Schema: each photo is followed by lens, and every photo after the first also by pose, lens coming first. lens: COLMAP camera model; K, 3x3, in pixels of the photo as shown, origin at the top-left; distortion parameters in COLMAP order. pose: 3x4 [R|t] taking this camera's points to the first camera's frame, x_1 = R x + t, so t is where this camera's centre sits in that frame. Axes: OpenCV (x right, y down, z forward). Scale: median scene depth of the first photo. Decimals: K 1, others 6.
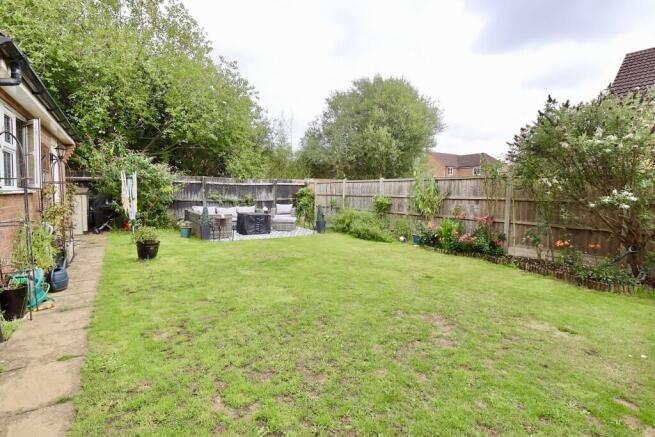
lens RADIAL K [[301.0, 0, 327.0], [0, 301.0, 216.4], [0, 0, 1]] dist [0.001358, 0.000521]
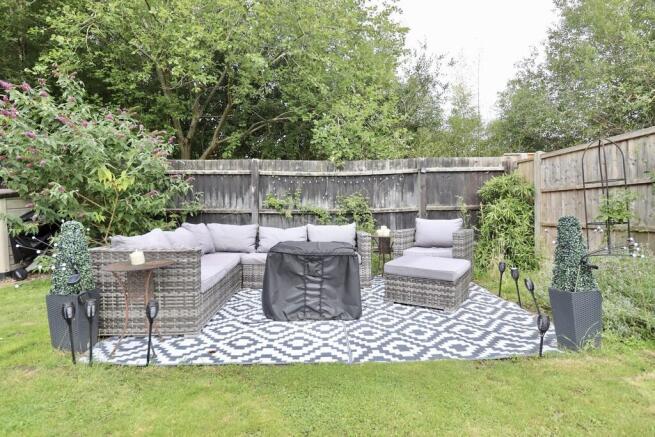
lens RADIAL K [[356.9, 0, 326.3], [0, 356.9, 218.0], [0, 0, 1]] dist [0.002504, 0.000485]
pose [[0.850685, -0.009210, -0.525595, -0.030550], [-0.021923, 0.998355, -0.052977, -0.015406], [0.525219, 0.056590, 0.849084, 0.545167]]
